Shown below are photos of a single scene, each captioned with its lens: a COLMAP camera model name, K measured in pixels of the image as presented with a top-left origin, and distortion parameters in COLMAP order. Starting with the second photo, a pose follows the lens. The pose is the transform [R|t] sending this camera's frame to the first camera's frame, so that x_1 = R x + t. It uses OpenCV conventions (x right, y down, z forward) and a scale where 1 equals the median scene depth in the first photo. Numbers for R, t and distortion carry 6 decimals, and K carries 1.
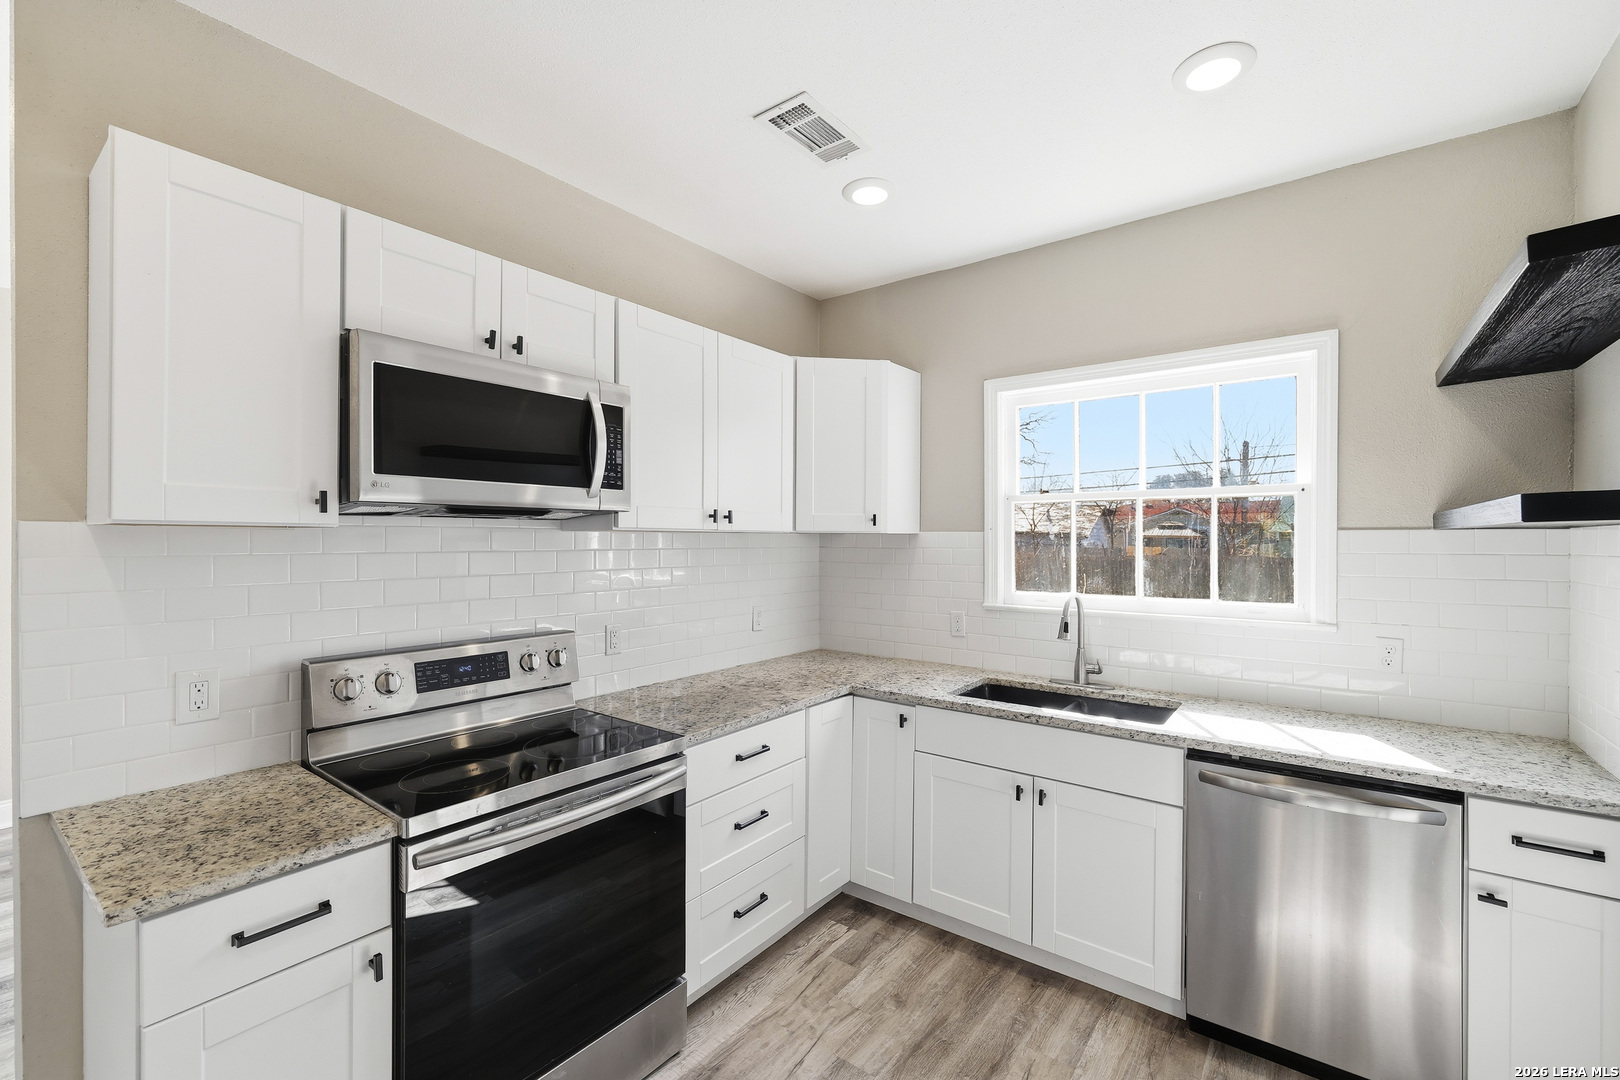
lens RADIAL K [[696.4, 0, 814.6], [0, 696.4, 535.1], [0, 0, 1]] dist [0.004044, -0.000213]
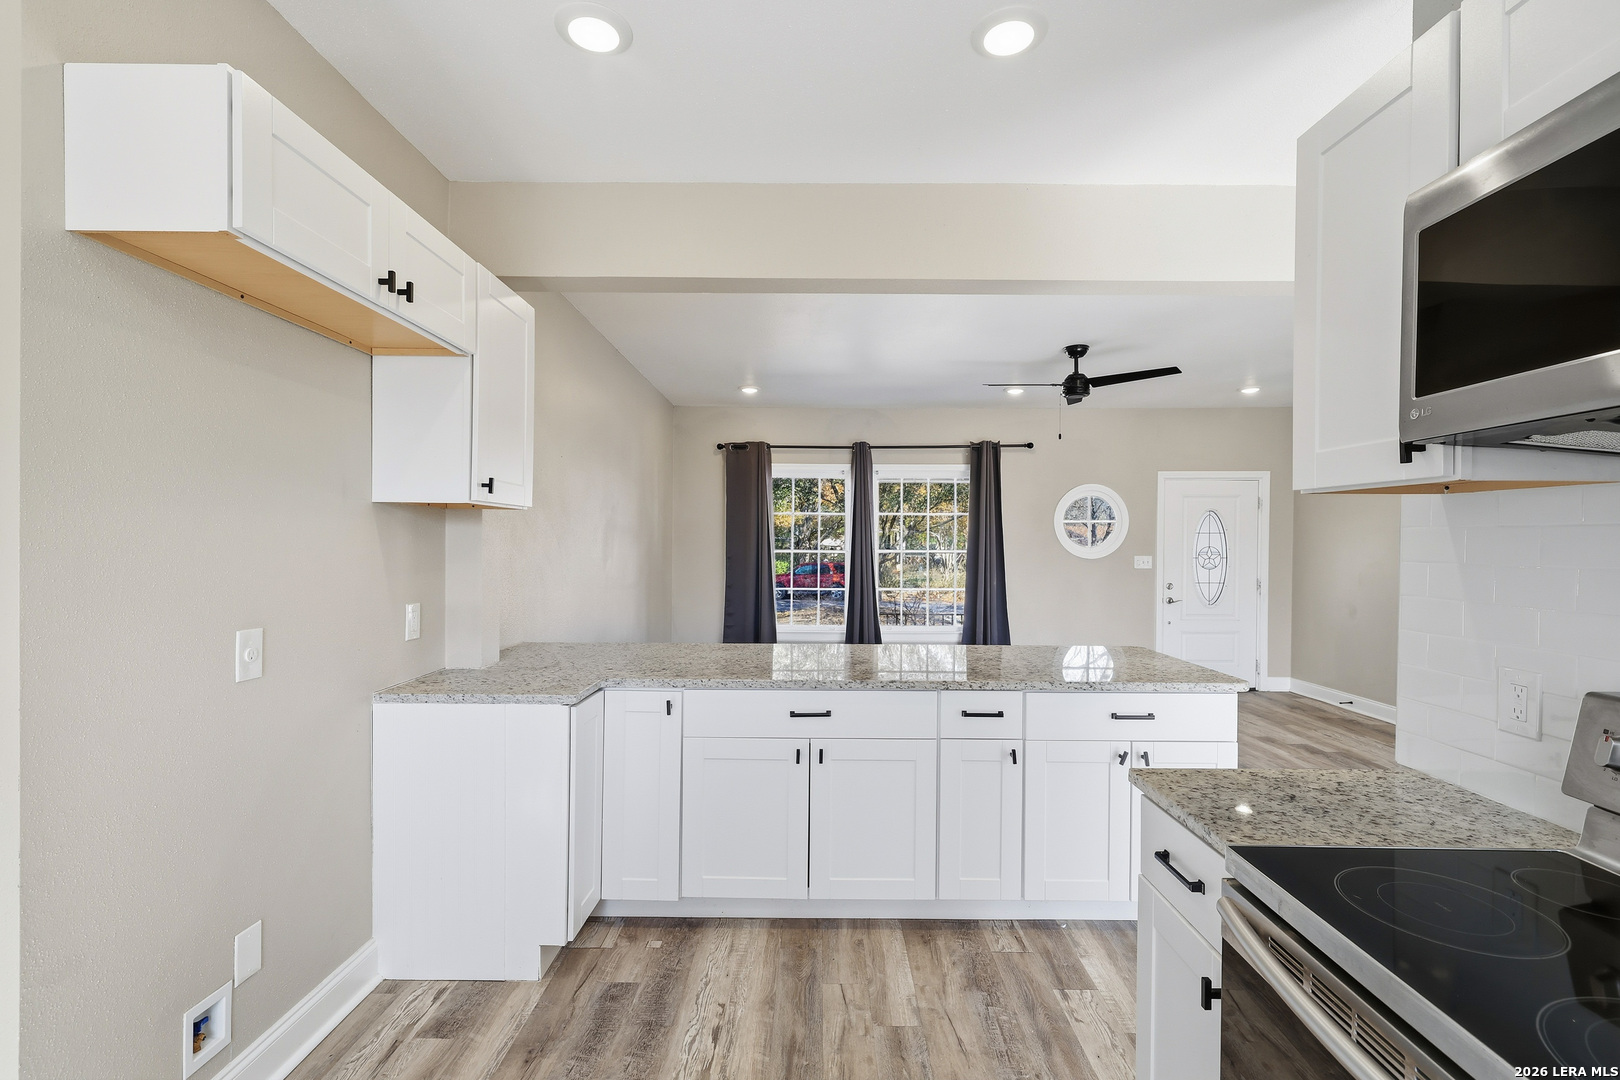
lens RADIAL K [[704.4, 0, 824.2], [0, 704.4, 548.8], [0, 0, 1]] dist [-0.010645, 0.000150]
pose [[-0.795842, 0.002847, -0.605498, 0.168780], [-0.003281, 0.999954, 0.009015, 0.036887], [0.605495, 0.009161, -0.795796, 0.849686]]
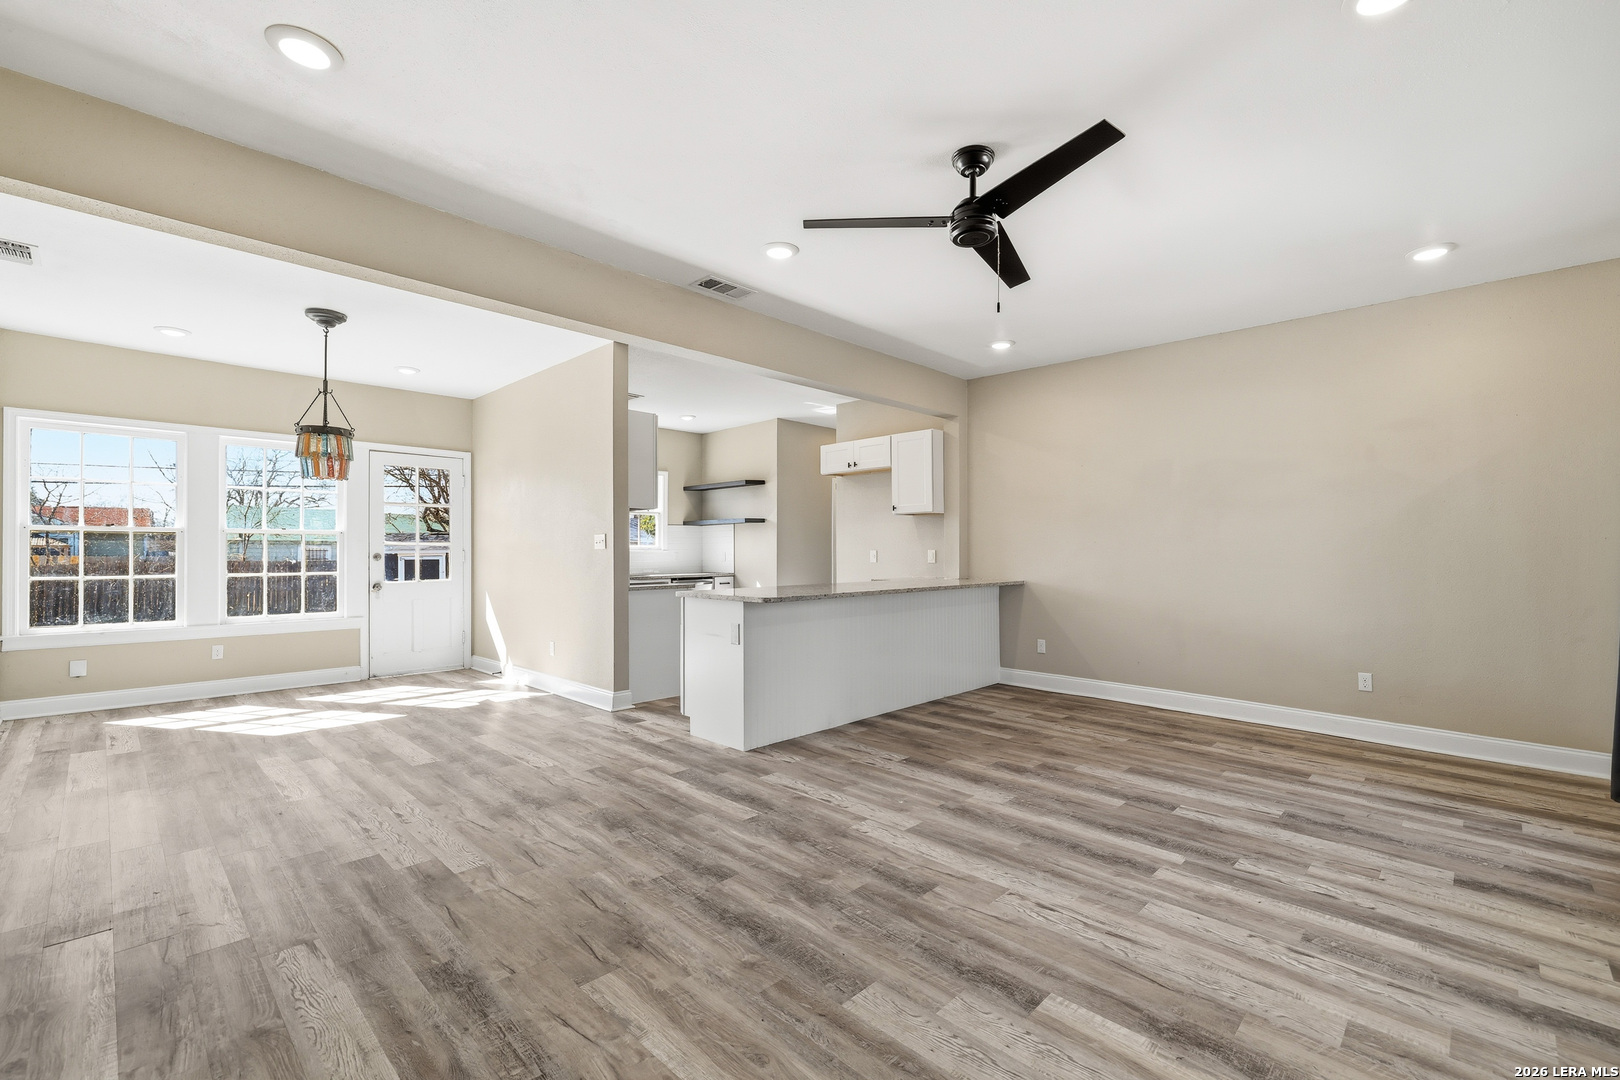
lens RADIAL K [[696.4, 0, 807.6], [0, 696.4, 543.2], [0, 0, 1]] dist [0.004044, -0.000213]
pose [[0.130857, 0.012160, 0.991327, -2.938564], [-0.002025, 0.999926, -0.011998, 0.136260], [-0.991399, -0.000438, 0.130872, -0.248122]]
